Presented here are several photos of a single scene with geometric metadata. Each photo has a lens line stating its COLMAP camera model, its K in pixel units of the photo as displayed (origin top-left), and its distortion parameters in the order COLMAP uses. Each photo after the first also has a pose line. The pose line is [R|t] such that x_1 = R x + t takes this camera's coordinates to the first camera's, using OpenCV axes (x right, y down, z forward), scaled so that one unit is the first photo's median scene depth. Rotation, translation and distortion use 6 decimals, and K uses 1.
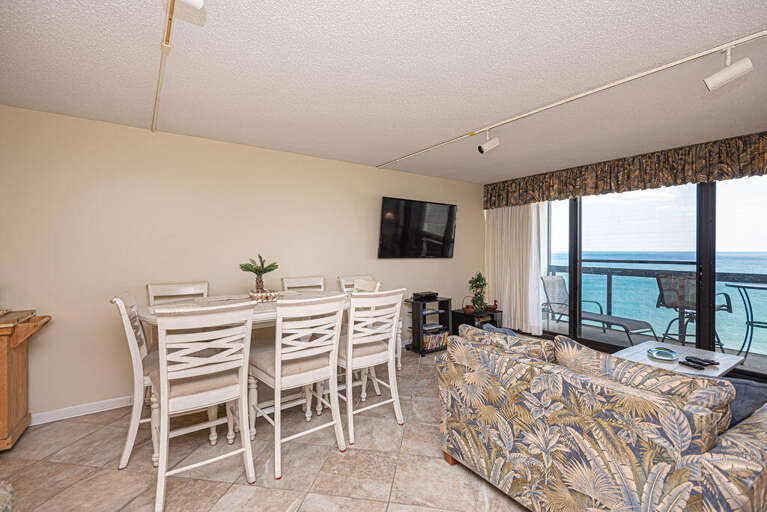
lens RADIAL K [[352.5, 0, 377.4], [0, 352.5, 251.2], [0, 0, 1]] dist [0.011170, -0.000864]
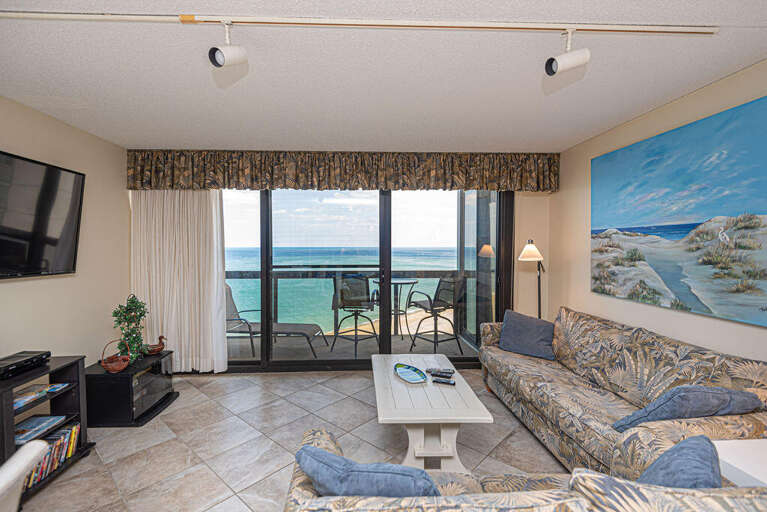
lens RADIAL K [[352.5, 0, 382.1], [0, 352.5, 257.3], [0, 0, 1]] dist [0.011170, -0.000864]
pose [[0.500189, -0.024440, 0.865571, -0.012053], [0.012230, 0.999701, 0.021161, -0.010075], [-0.865830, 0.000001, 0.500338, 0.358953]]
